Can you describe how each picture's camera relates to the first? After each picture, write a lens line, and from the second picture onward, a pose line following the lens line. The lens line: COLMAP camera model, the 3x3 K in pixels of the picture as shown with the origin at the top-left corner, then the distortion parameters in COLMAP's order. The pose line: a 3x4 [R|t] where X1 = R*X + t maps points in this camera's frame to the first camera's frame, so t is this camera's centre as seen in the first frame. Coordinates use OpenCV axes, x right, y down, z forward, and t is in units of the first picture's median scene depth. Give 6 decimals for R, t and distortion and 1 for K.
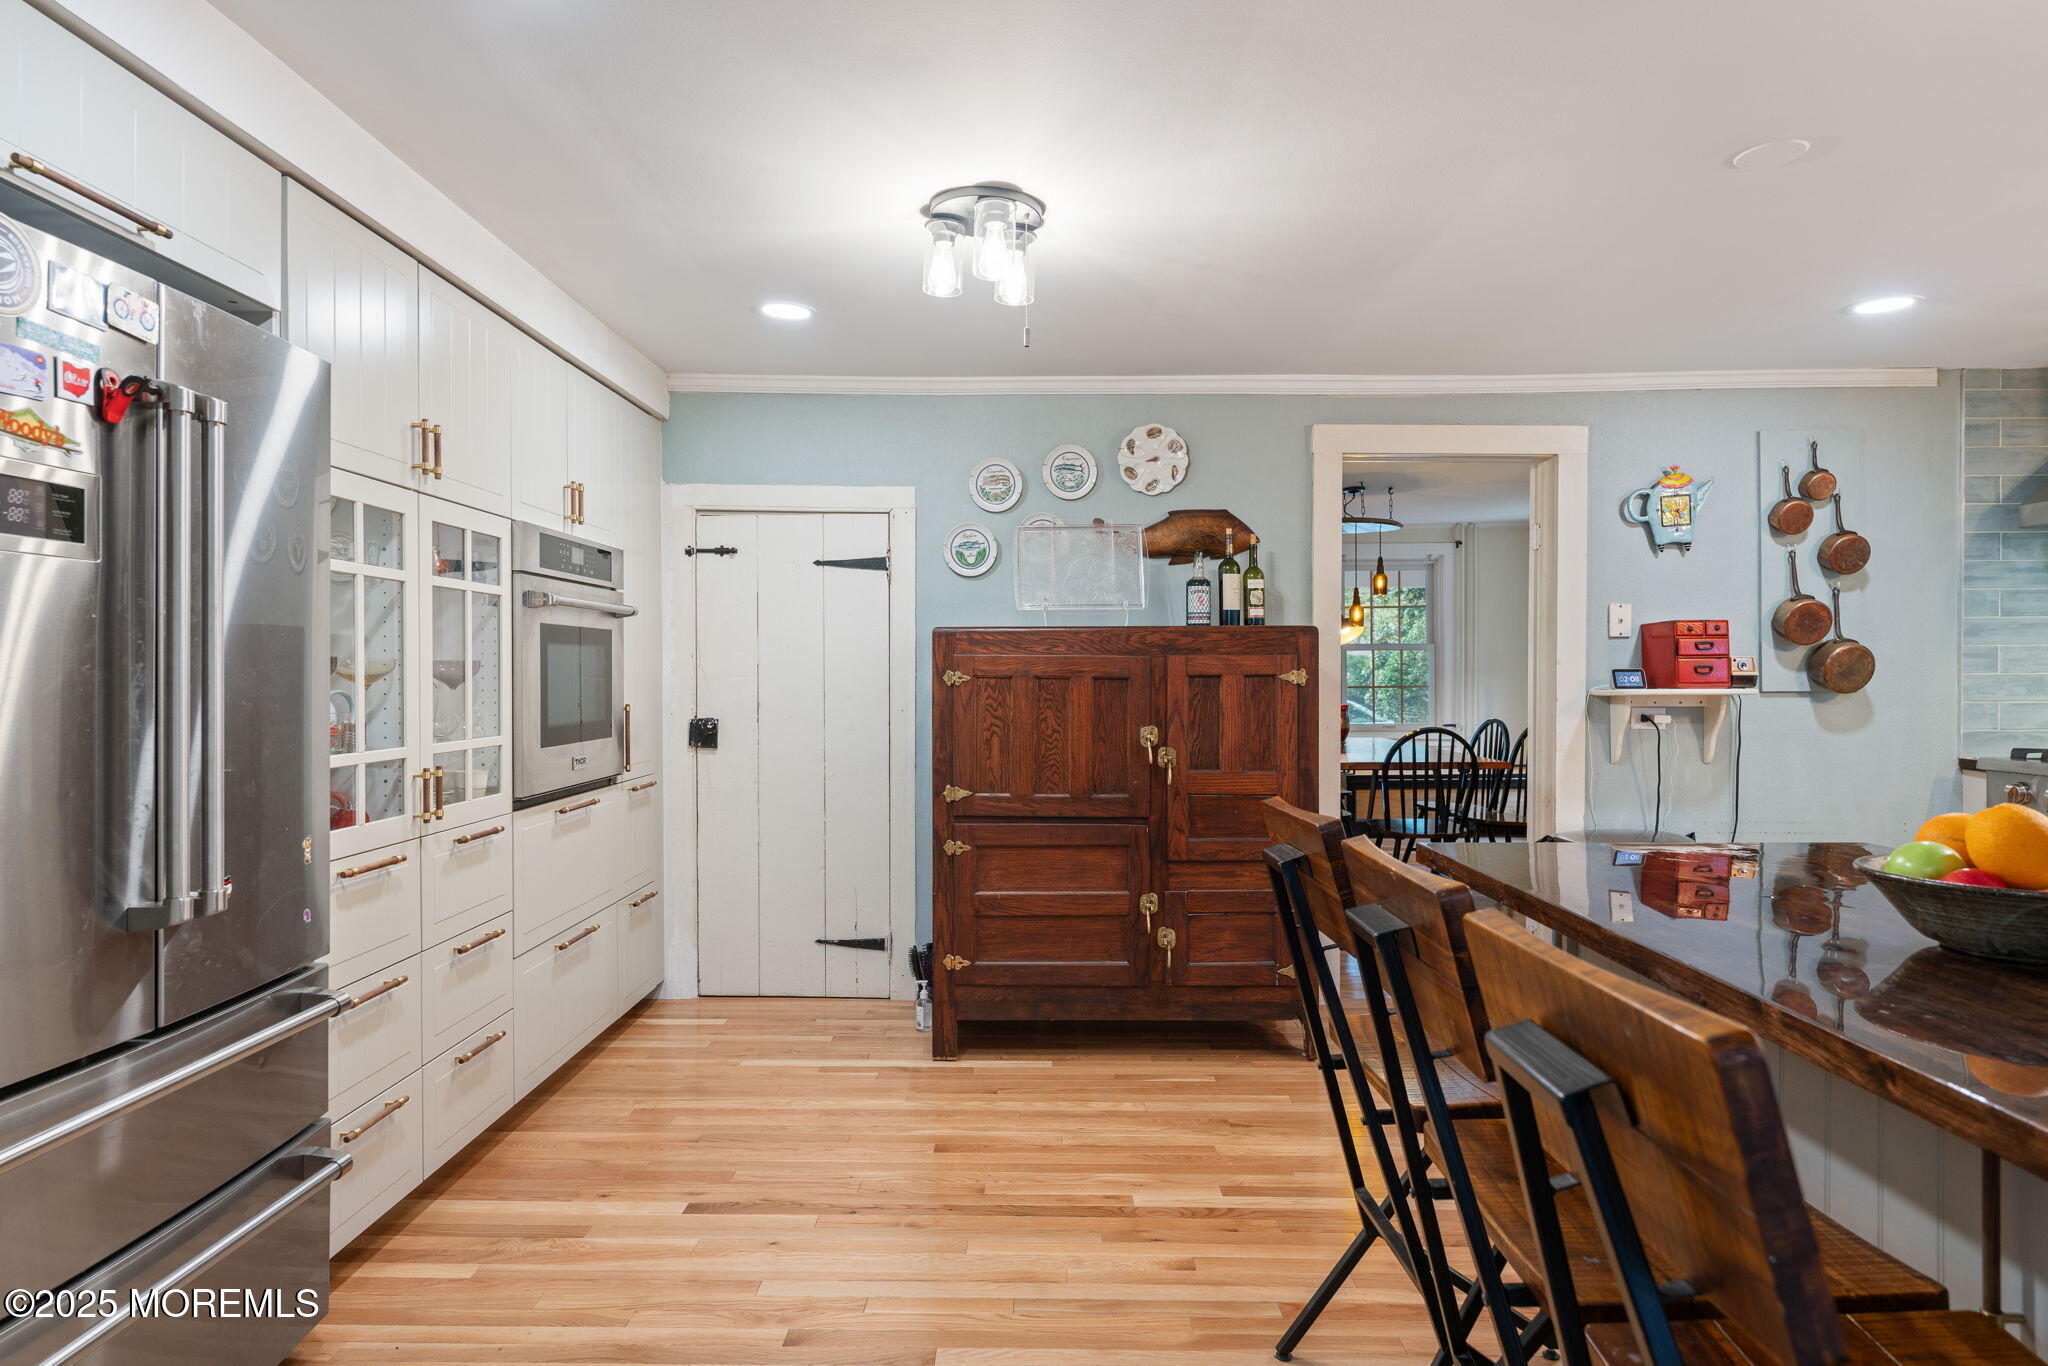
lens RADIAL K [[1136.8, 0, 1020.1], [0, 1136.8, 673.4], [0, 0, 1]] dist [0.009438, 0.000406]
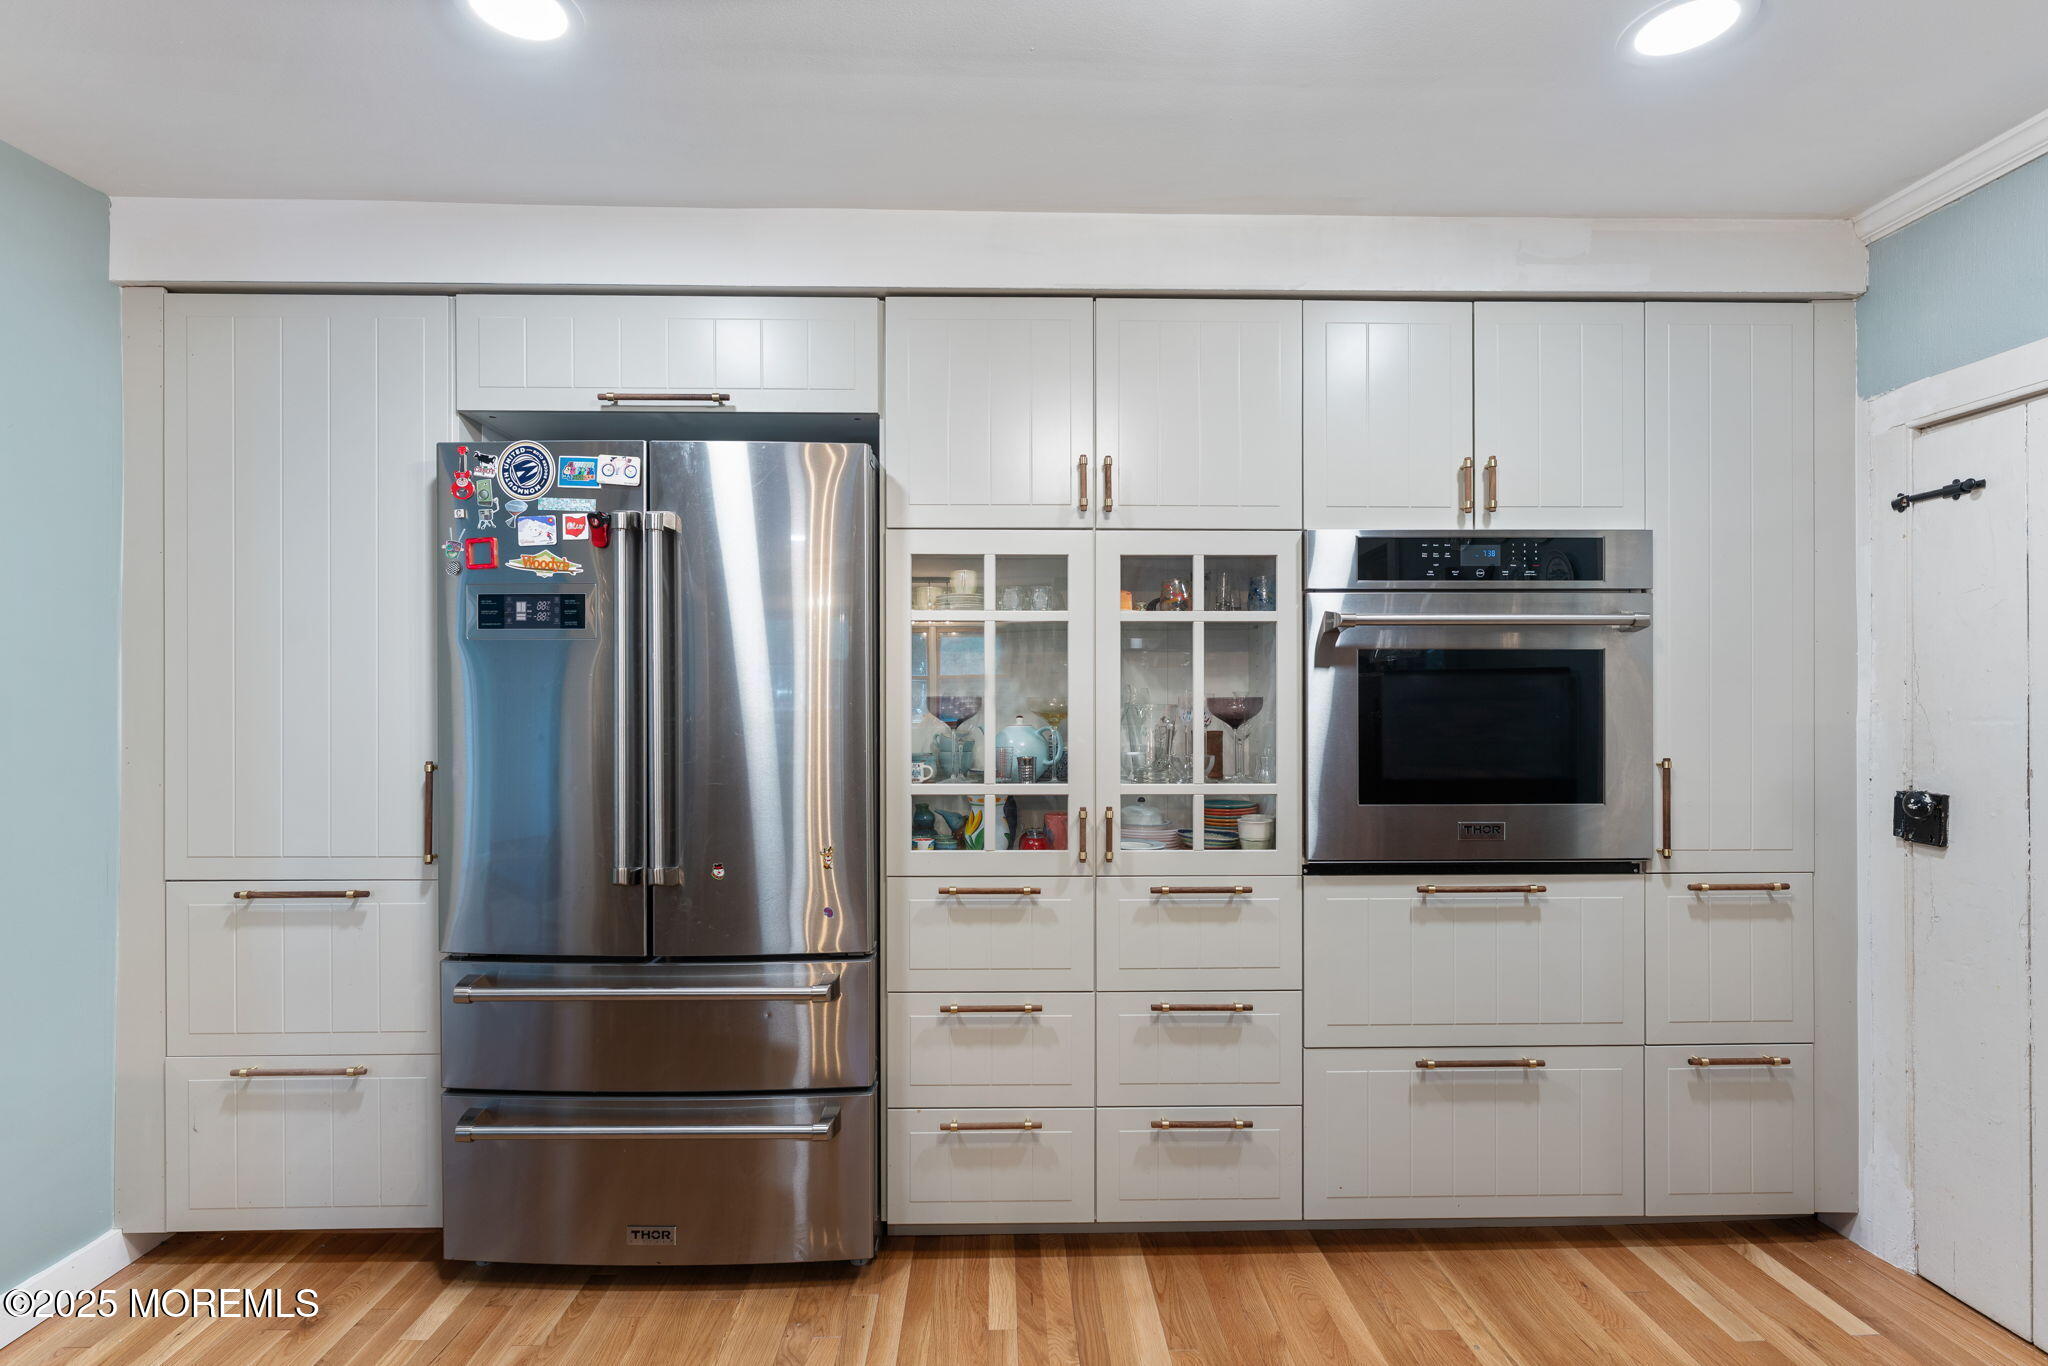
lens RADIAL K [[960.9, 0, 1023.3], [0, 960.9, 718.9], [0, 0, 1]] dist [-0.002686, -0.000313]
pose [[0.043683, 0.008387, -0.999010, 0.260360], [-0.000915, 0.999965, 0.008355, -0.000862], [0.999045, 0.000549, 0.043689, 0.765190]]
